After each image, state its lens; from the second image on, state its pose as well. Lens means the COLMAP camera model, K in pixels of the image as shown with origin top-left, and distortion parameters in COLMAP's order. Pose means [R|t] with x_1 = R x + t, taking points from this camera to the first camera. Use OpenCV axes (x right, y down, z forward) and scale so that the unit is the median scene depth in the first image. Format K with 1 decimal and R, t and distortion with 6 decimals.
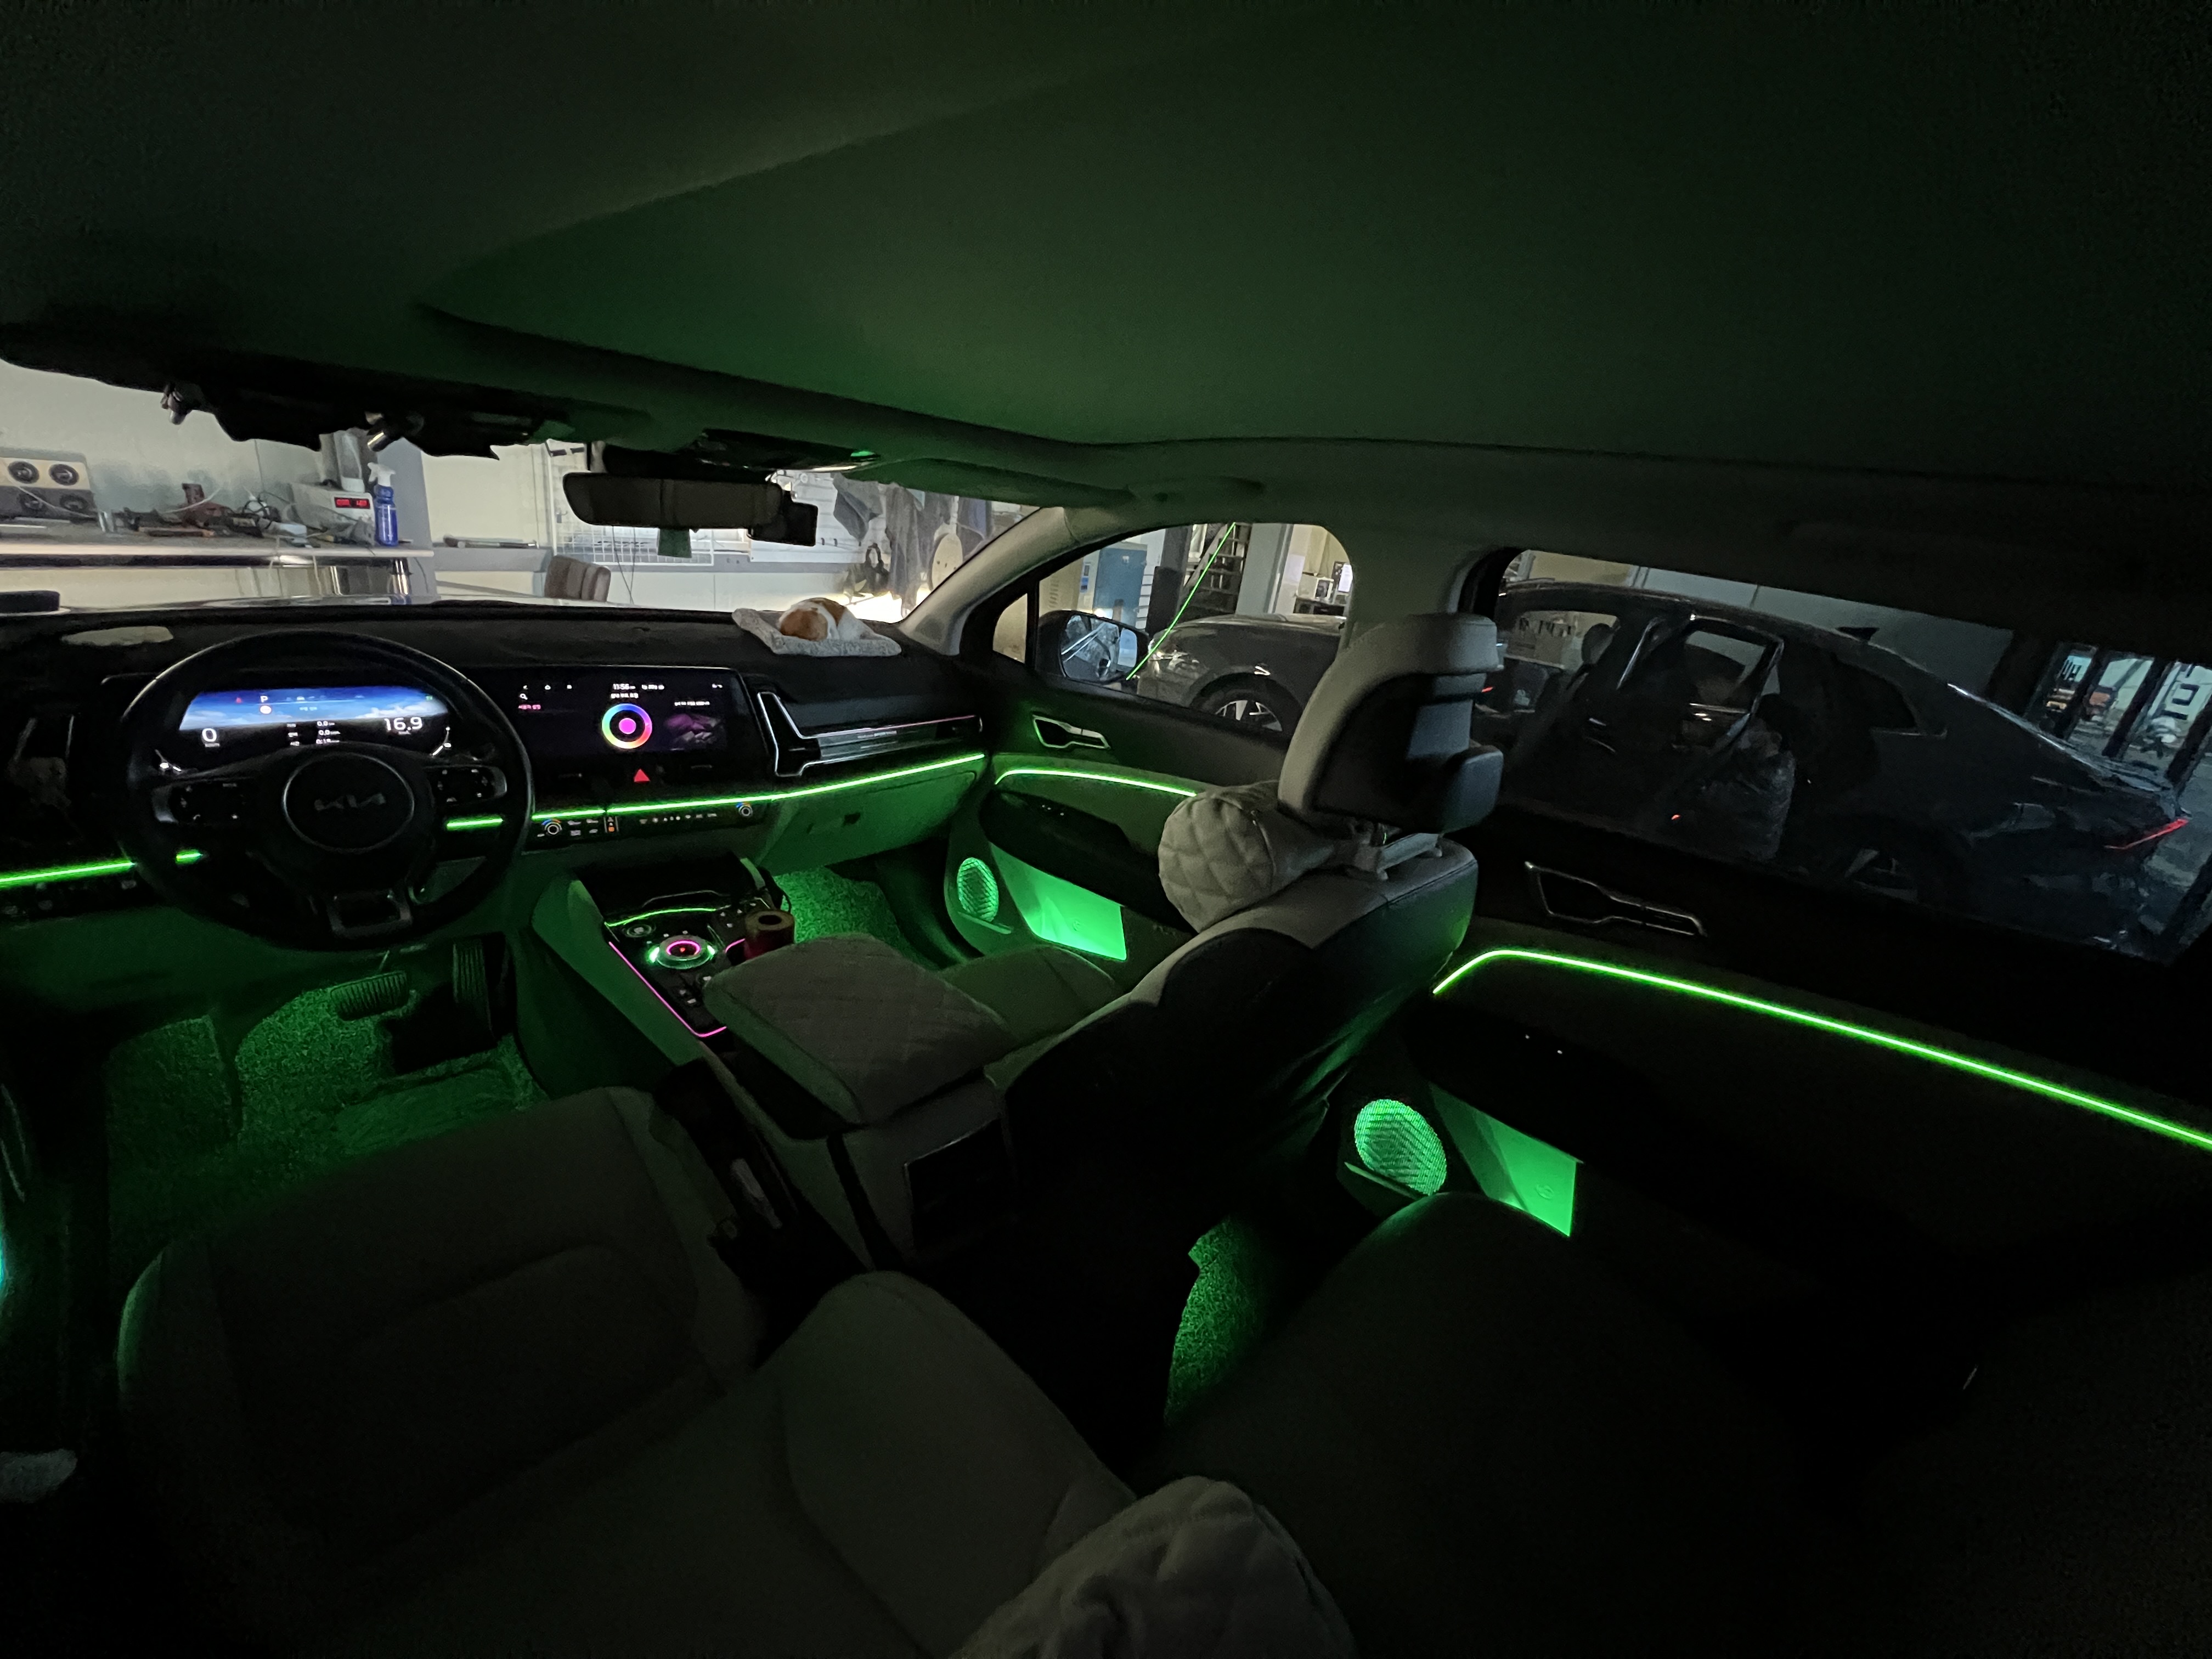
lens RADIAL K [[887.9, 0, 1104.3], [0, 887.9, 835.6], [0, 0, 1]] dist [-0.001218, -0.000079]
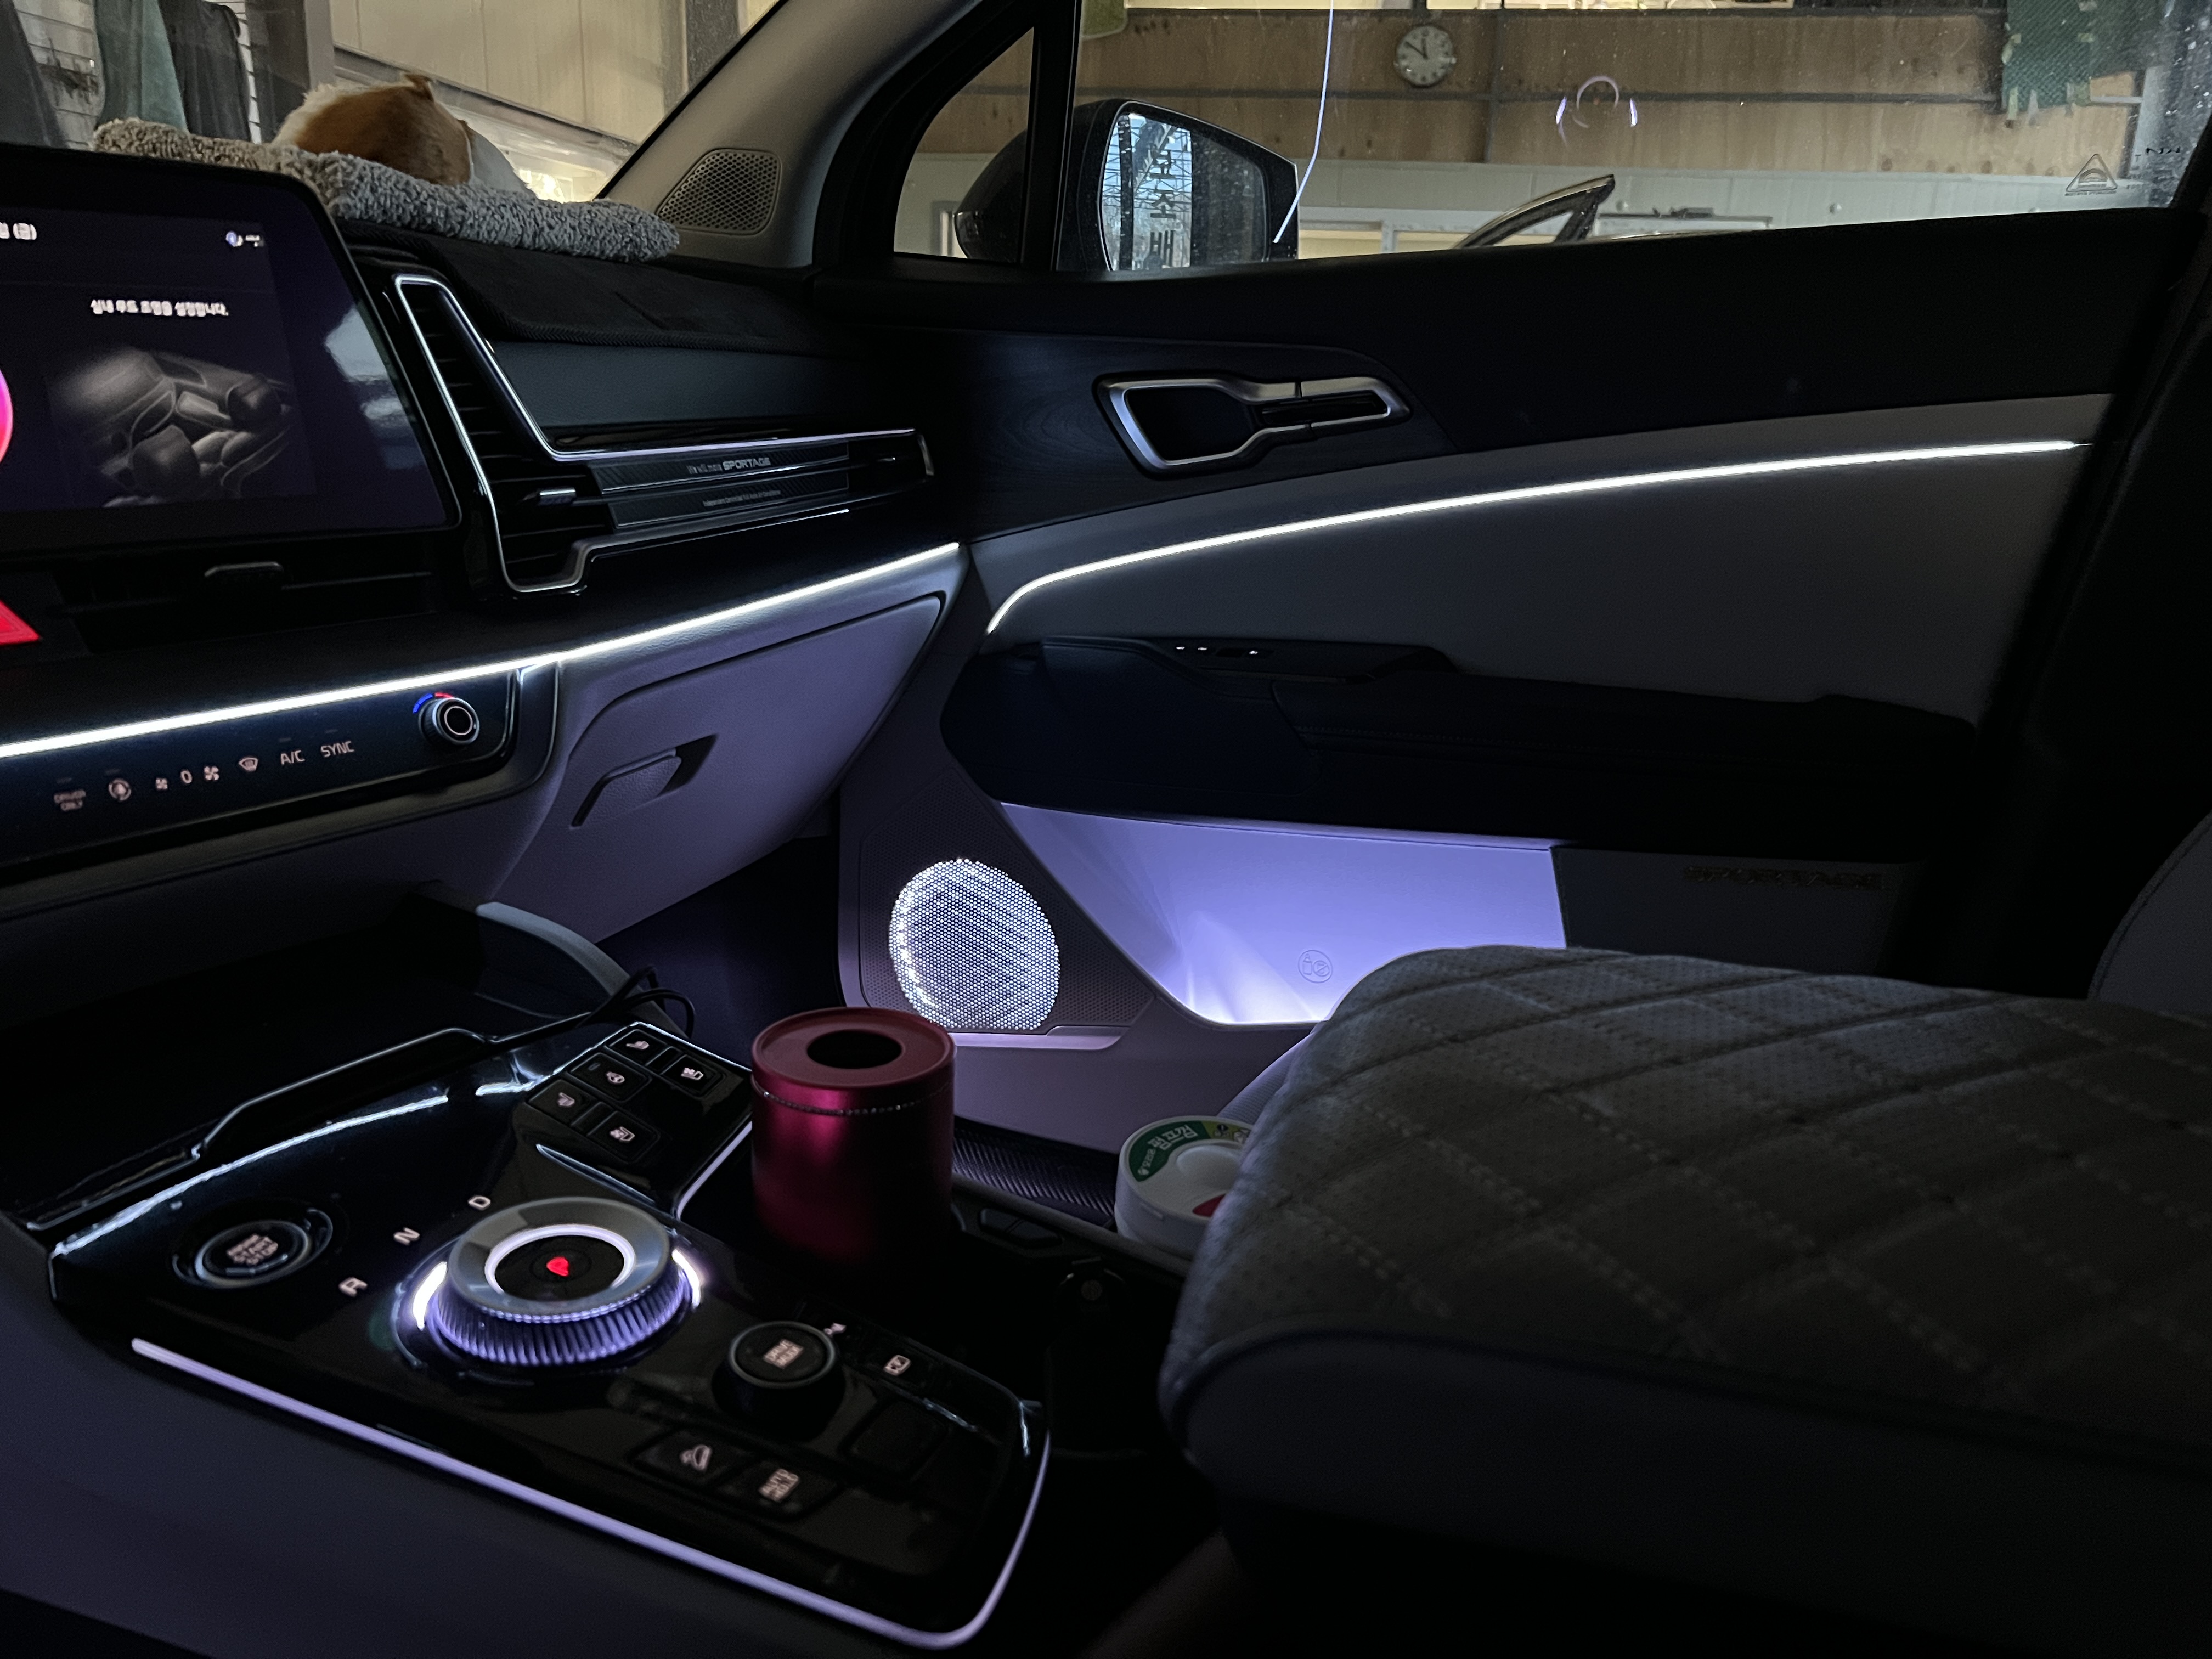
lens RADIAL K [[1675.3, 0, 1111.6], [0, 1675.3, 830.7], [0, 0, 1]] dist [0.060012, -0.068761]
pose [[0.933018, -0.204638, 0.295975, -0.385190], [0.219749, 0.975384, -0.018343, 0.055211], [-0.284935, 0.082154, 0.955020, 0.491772]]
